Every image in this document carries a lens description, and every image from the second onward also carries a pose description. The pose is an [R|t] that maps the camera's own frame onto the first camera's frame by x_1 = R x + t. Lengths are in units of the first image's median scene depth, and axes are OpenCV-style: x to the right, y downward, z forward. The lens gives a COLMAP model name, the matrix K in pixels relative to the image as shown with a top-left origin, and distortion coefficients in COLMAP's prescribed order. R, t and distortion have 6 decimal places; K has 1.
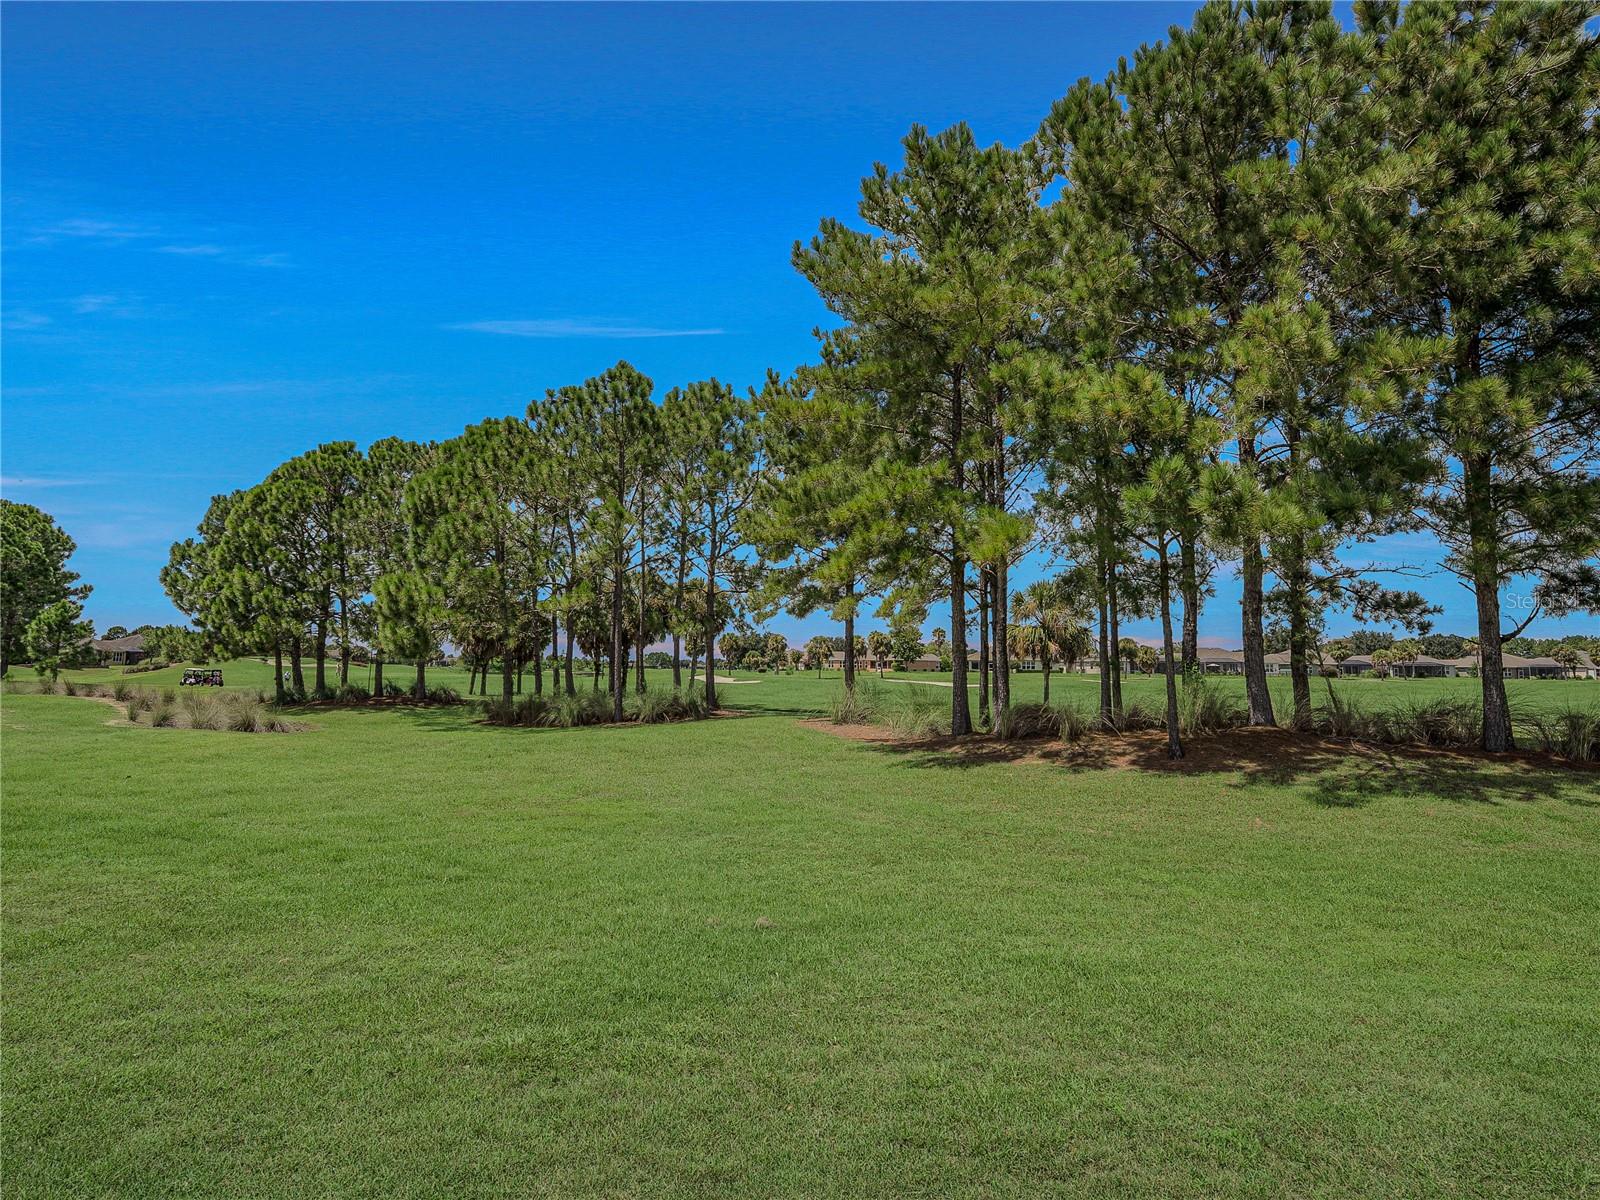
lens RADIAL K [[763.2, 0, 798.2], [0, 763.2, 592.7], [0, 0, 1]] dist [-0.021942, 0.000238]
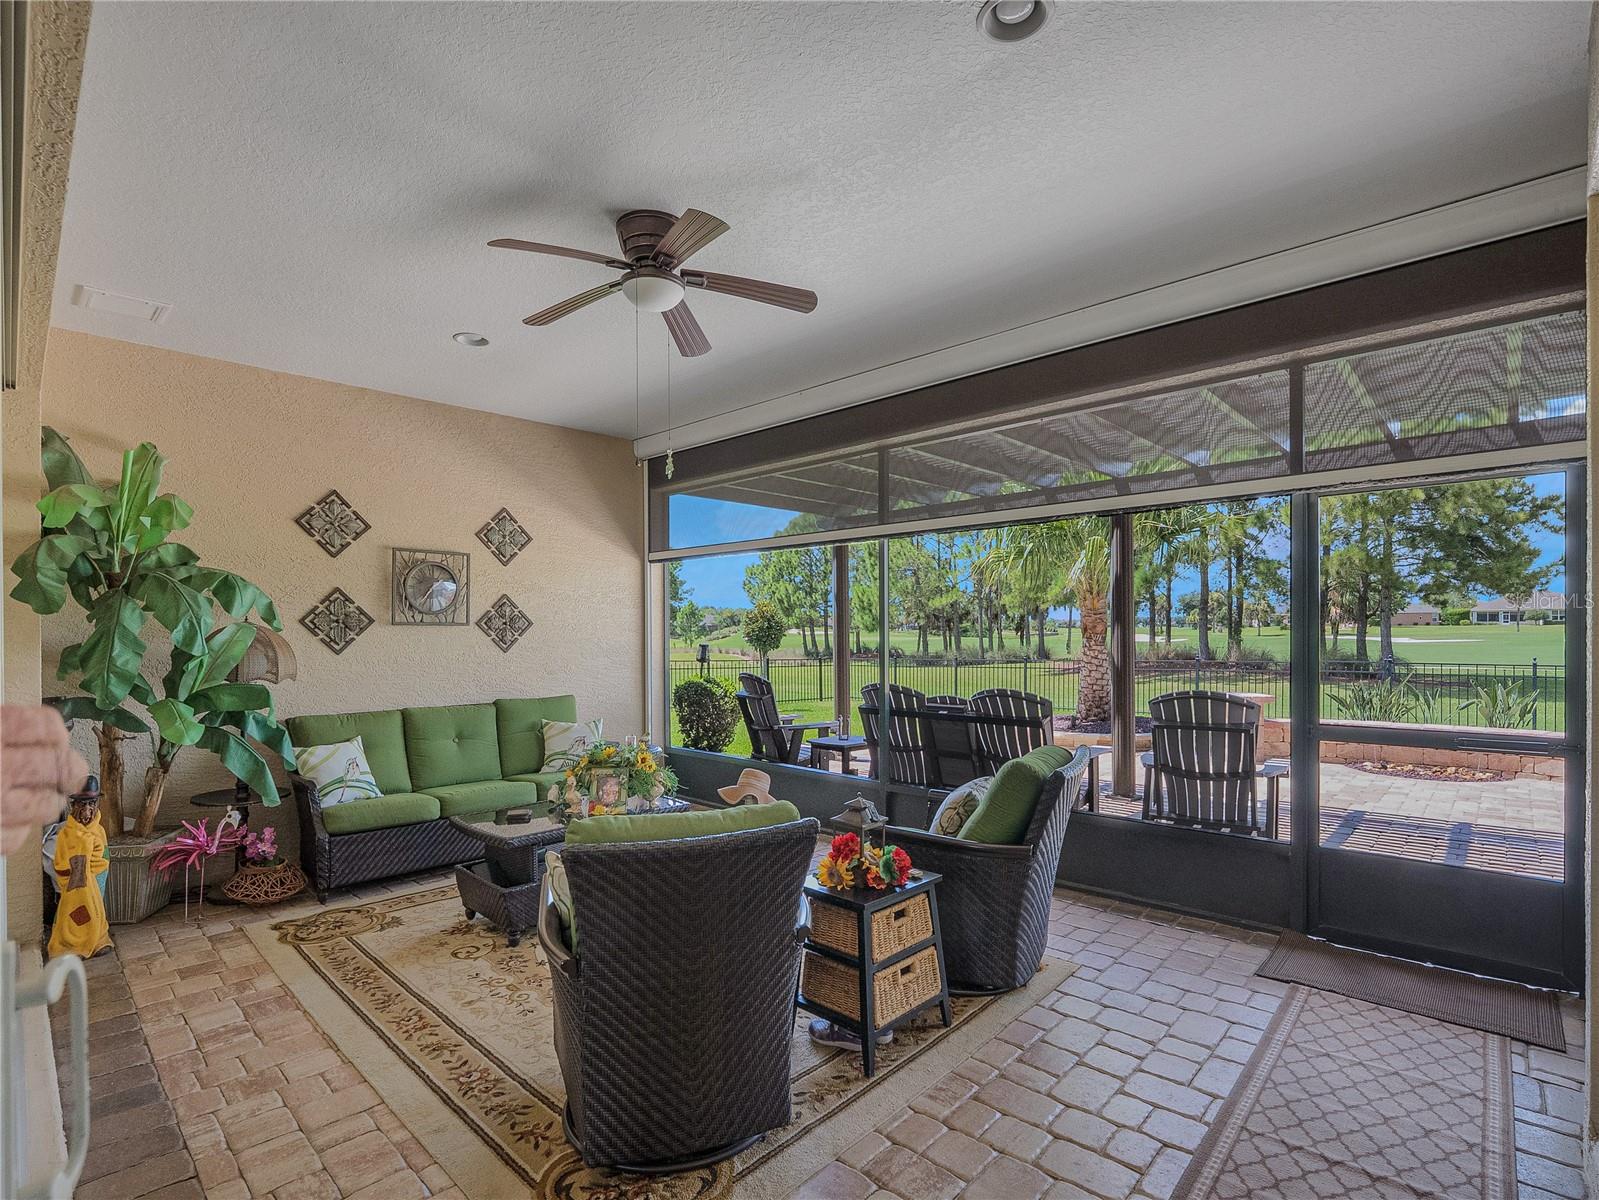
lens RADIAL K [[775.7, 0, 802.9], [0, 775.7, 610.2], [0, 0, 1]] dist [-0.022164, 0.000354]
pose [[0.838752, -0.031938, -0.543576, 0.288773], [0.073715, 0.995748, 0.055239, -0.063365], [0.539501, -0.086401, 0.837540, -0.511333]]
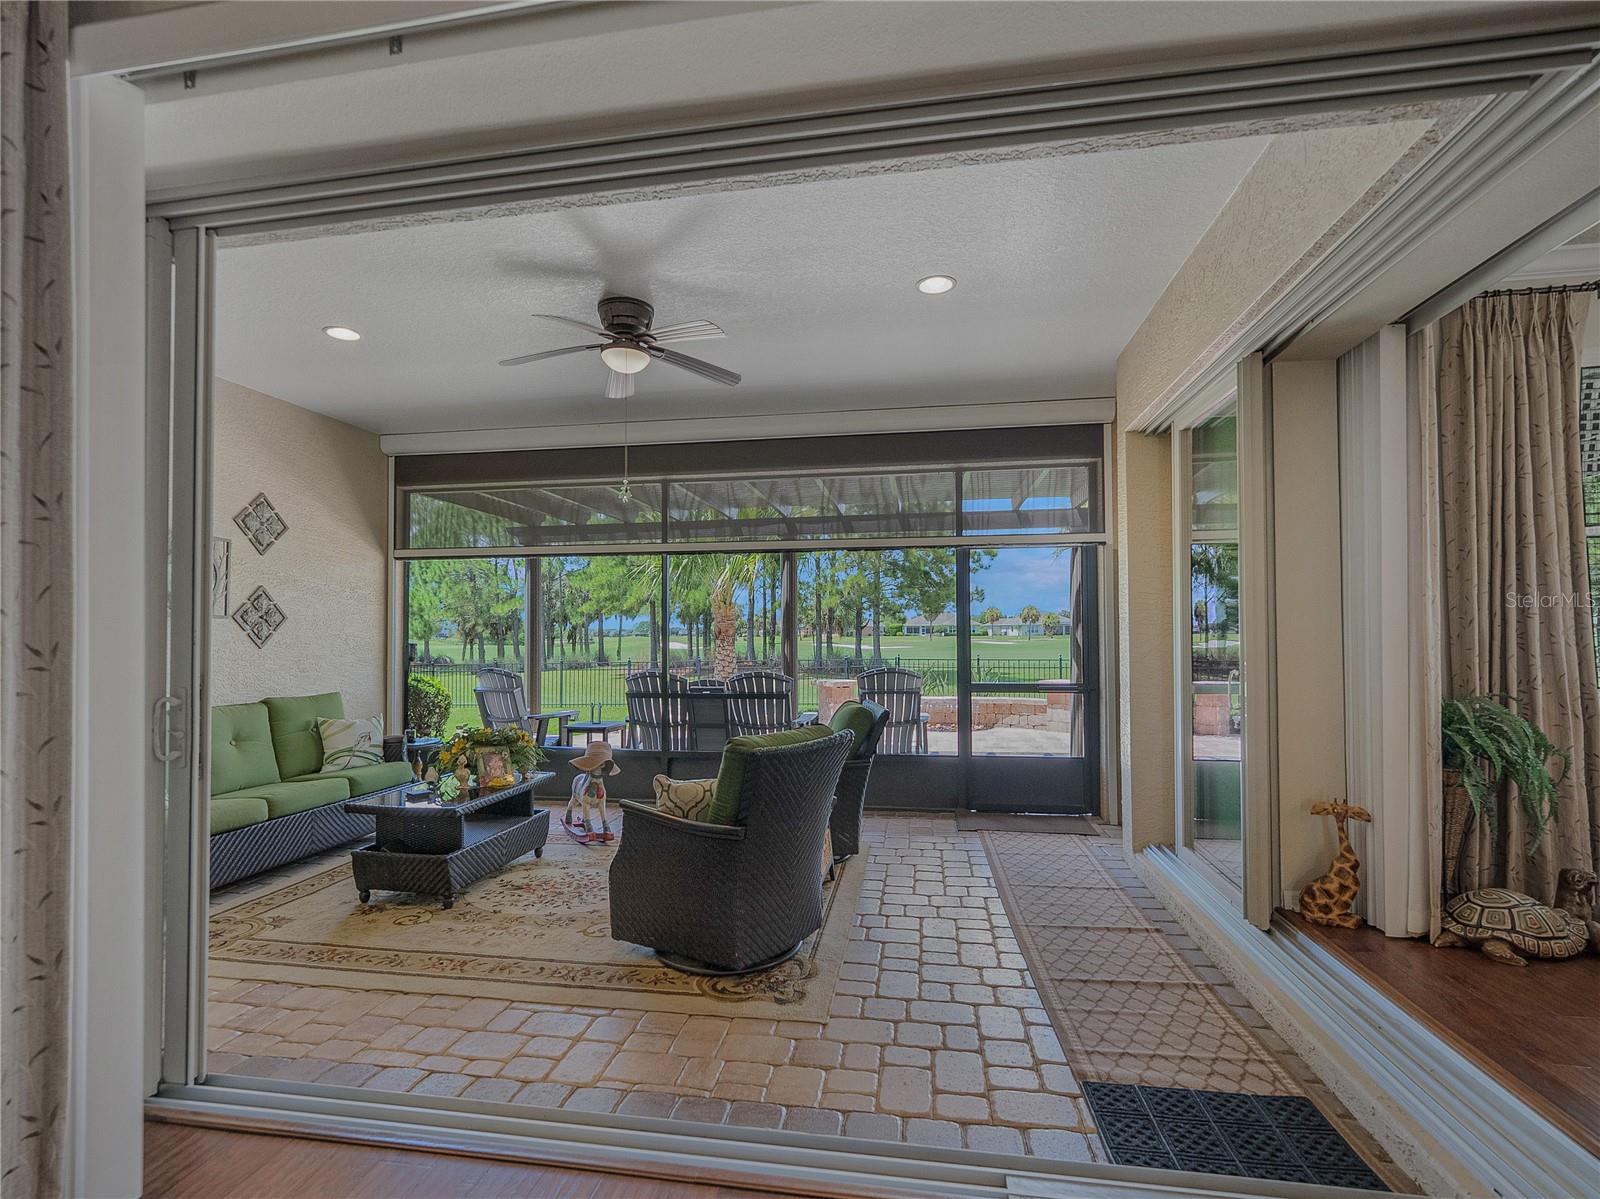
lens RADIAL K [[756.0, 0, 795.2], [0, 756.0, 591.9], [0, 0, 1]] dist [0.000715, 0.000081]
pose [[0.999832, -0.015035, 0.010498, 0.247038], [0.014545, 0.998865, 0.045359, -0.066598], [-0.011168, -0.045199, 0.998916, -0.561640]]
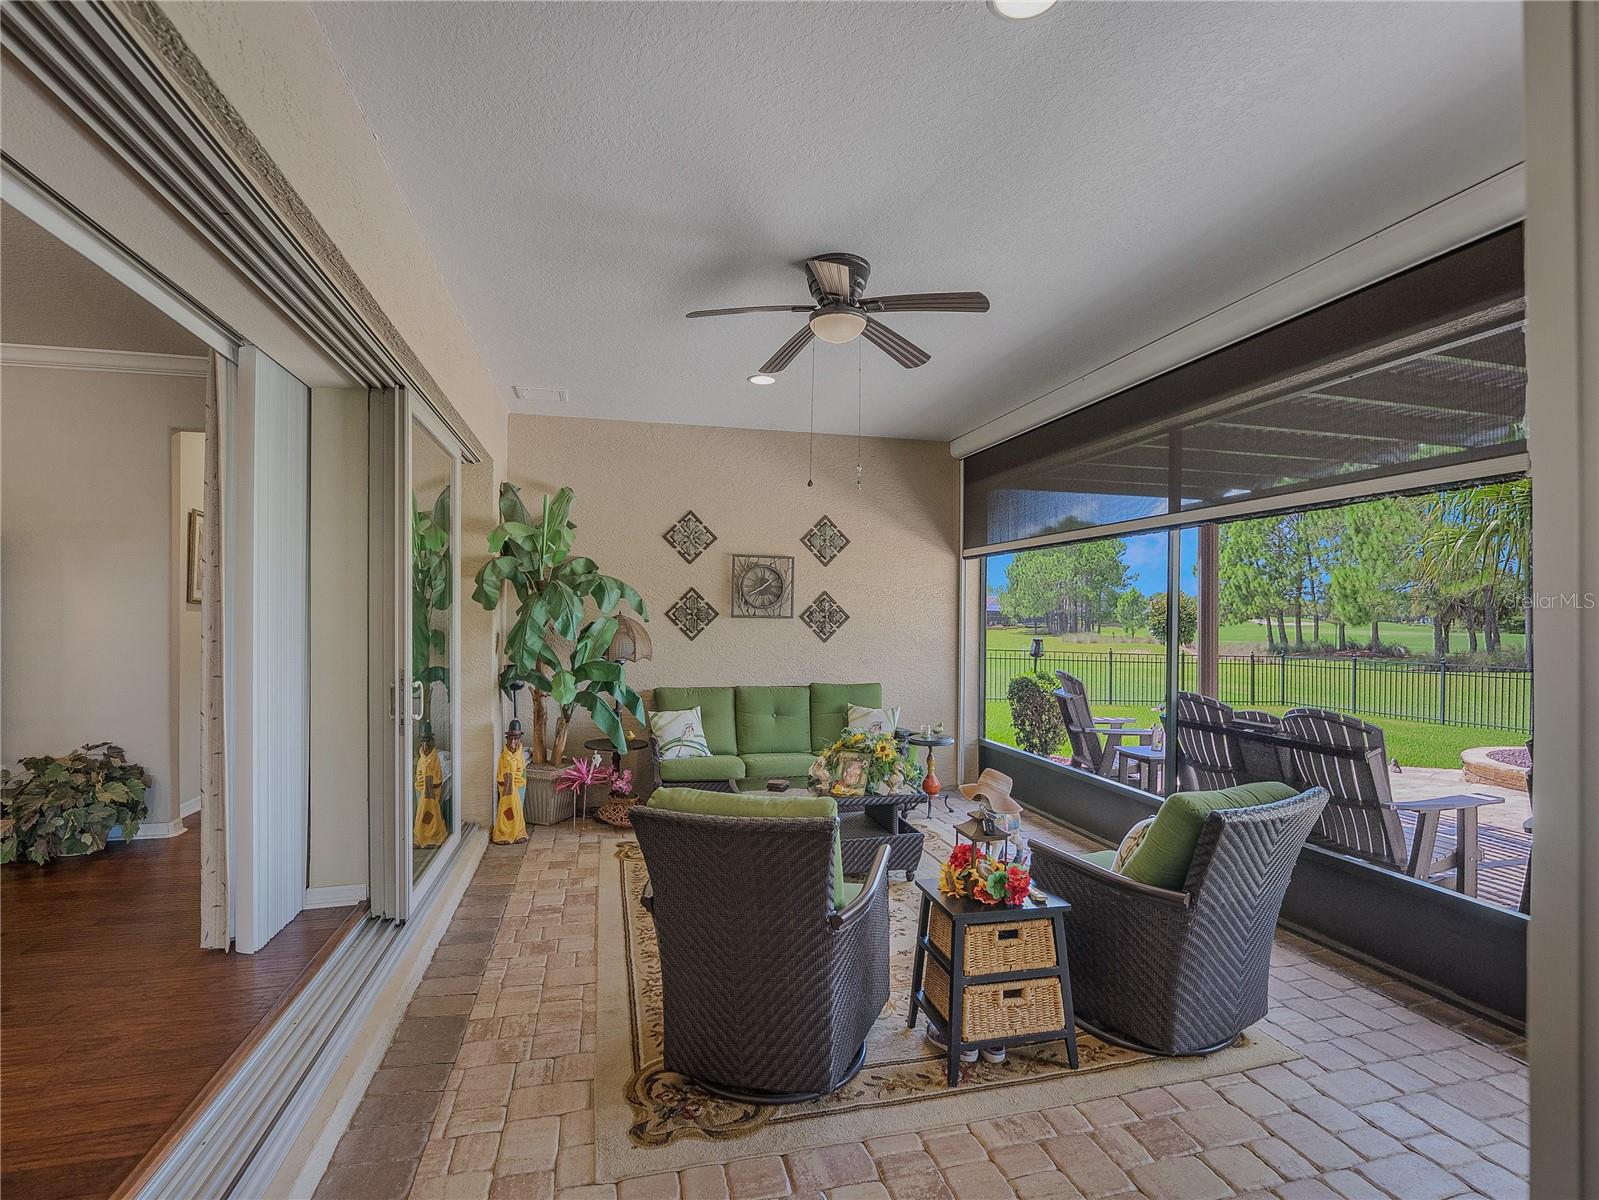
lens RADIAL K [[769.8, 0, 808.1], [0, 769.8, 603.6], [0, 0, 1]] dist [-0.011587, -0.000215]
pose [[0.424031, -0.021376, -0.905396, 0.315363], [0.089404, 0.995826, 0.018360, -0.063150], [0.901224, -0.088731, 0.424172, -0.488930]]
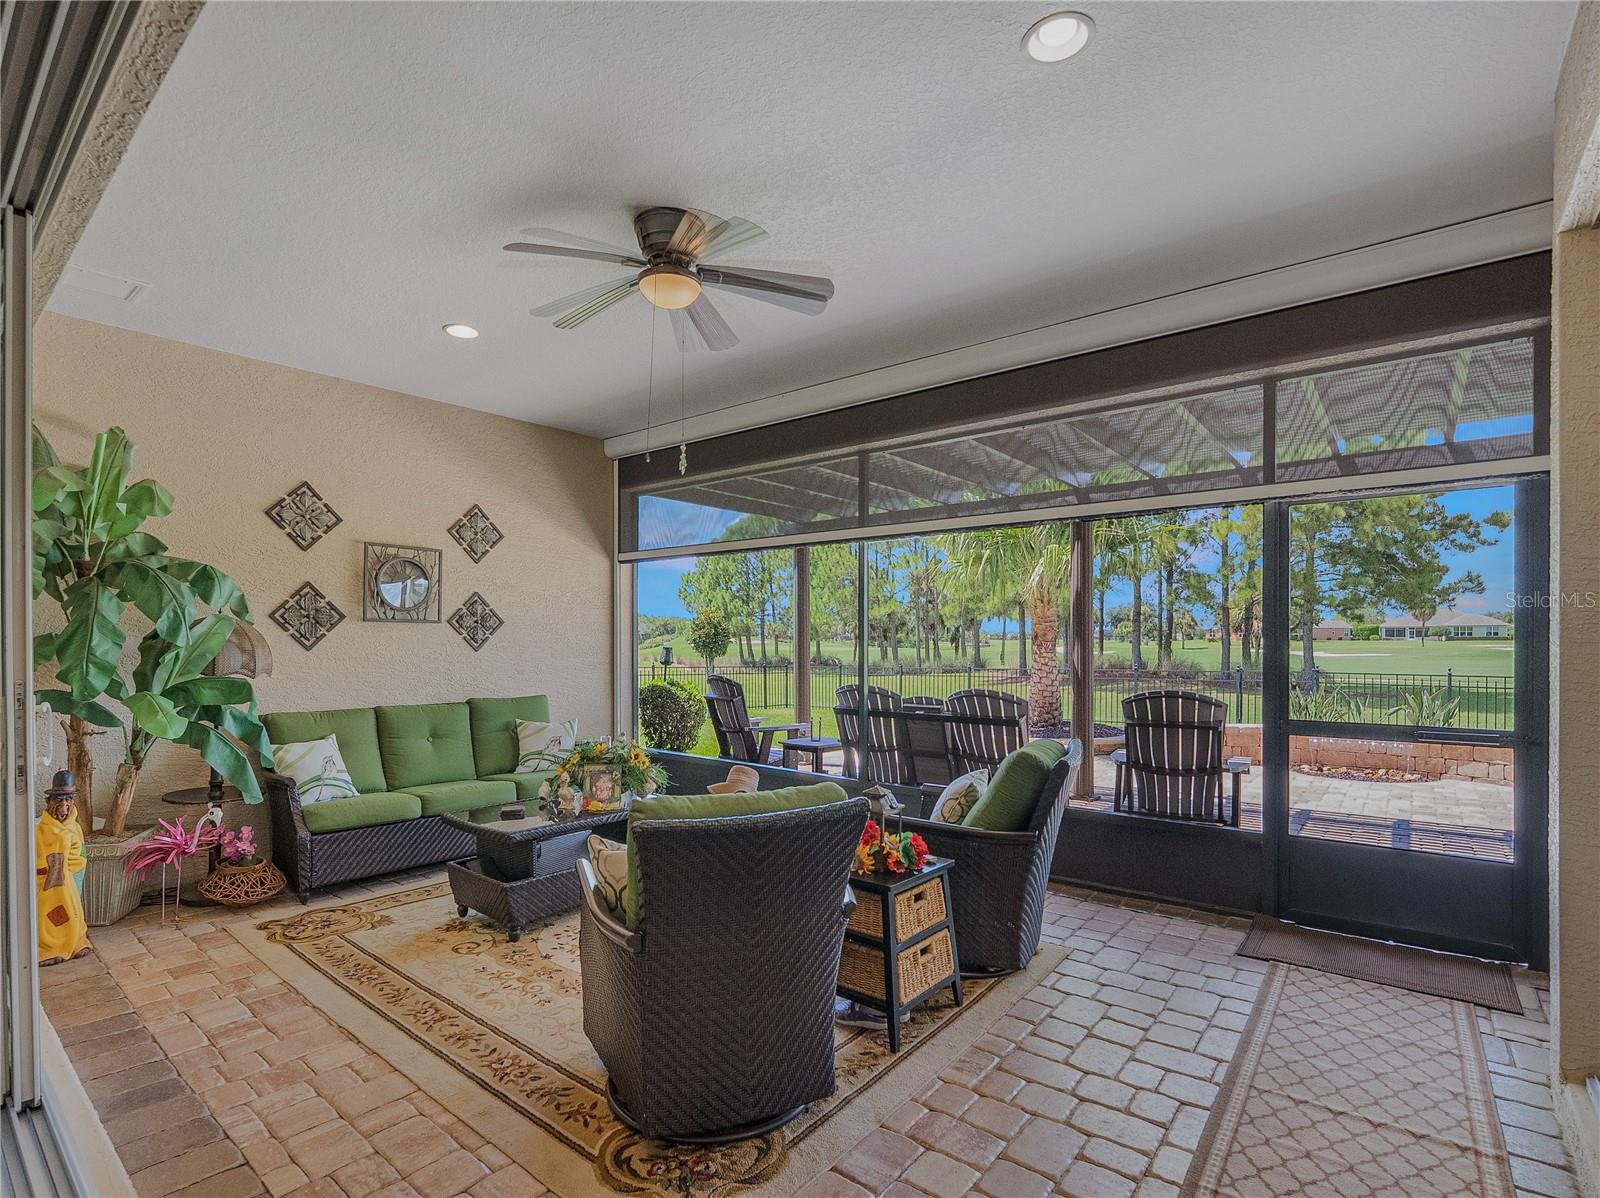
lens RADIAL K [[782.3, 0, 786.0], [0, 782.3, 622.4], [0, 0, 1]] dist [-0.019877, -0.000302]
pose [[0.872812, -0.021545, -0.487580, 0.281526], [0.059728, 0.996231, 0.062897, -0.062347], [0.484387, -0.084019, 0.870810, -0.519190]]
